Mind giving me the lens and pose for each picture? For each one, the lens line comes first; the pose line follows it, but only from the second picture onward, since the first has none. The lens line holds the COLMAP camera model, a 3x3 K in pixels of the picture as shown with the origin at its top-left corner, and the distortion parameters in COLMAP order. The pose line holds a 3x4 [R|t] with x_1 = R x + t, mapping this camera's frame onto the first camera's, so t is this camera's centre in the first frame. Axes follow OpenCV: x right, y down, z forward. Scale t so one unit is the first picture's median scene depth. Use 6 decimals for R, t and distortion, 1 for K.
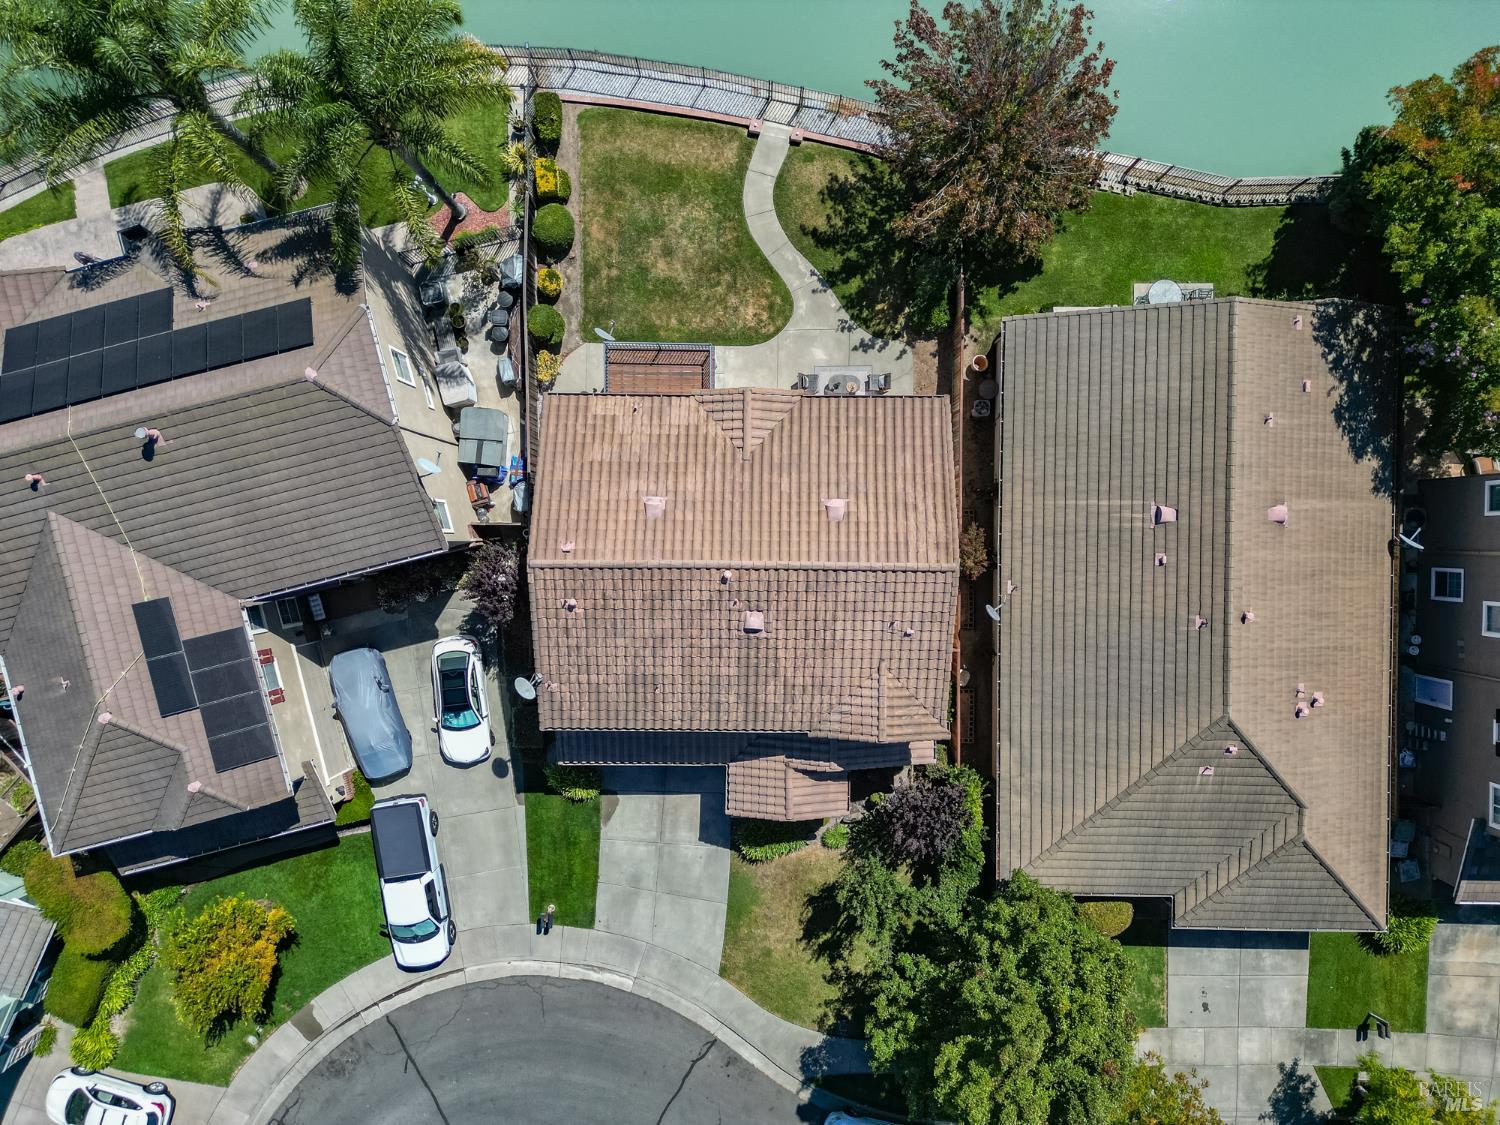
lens RADIAL K [[1048.8, 0, 746.3], [0, 1048.8, 566.1], [0, 0, 1]] dist [0.084466, -0.093355]
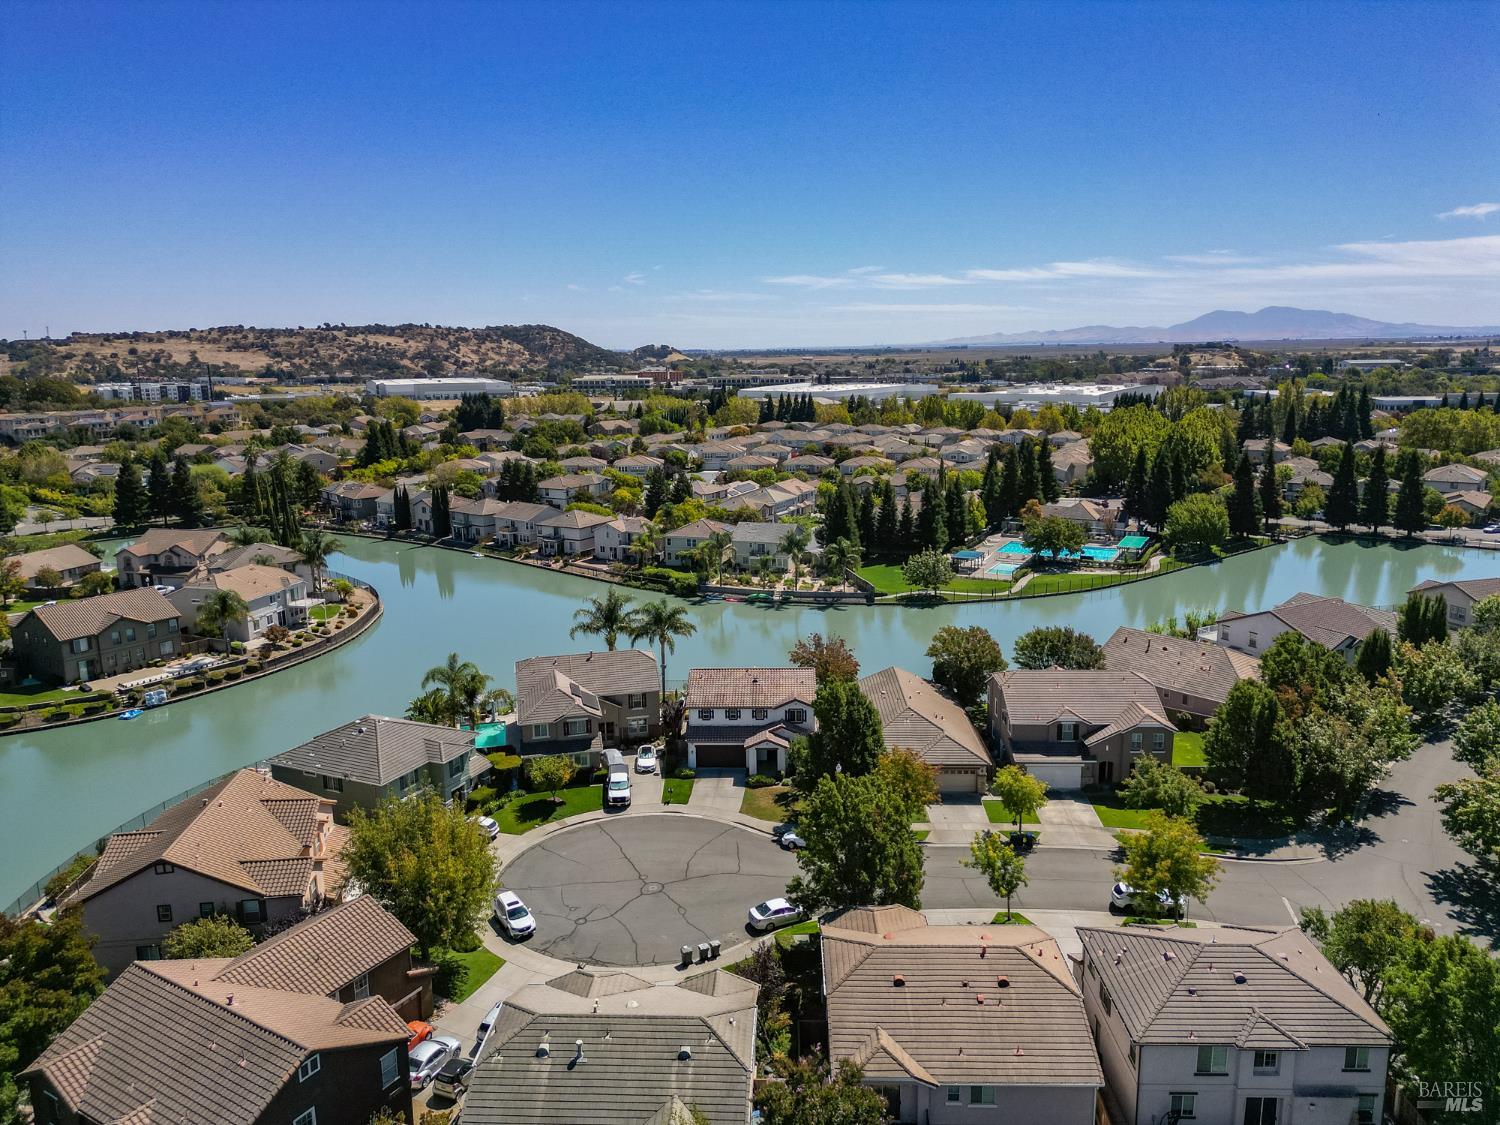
lens RADIAL K [[1048.8, 0, 746.3], [0, 1048.8, 566.1], [0, 0, 1]] dist [0.084466, -0.093355]
pose [[0.999695, 0.006891, -0.023700, 0.045219], [-0.024578, 0.189797, -0.981516, 2.710007], [-0.002266, 0.981799, 0.189908, 0.011974]]
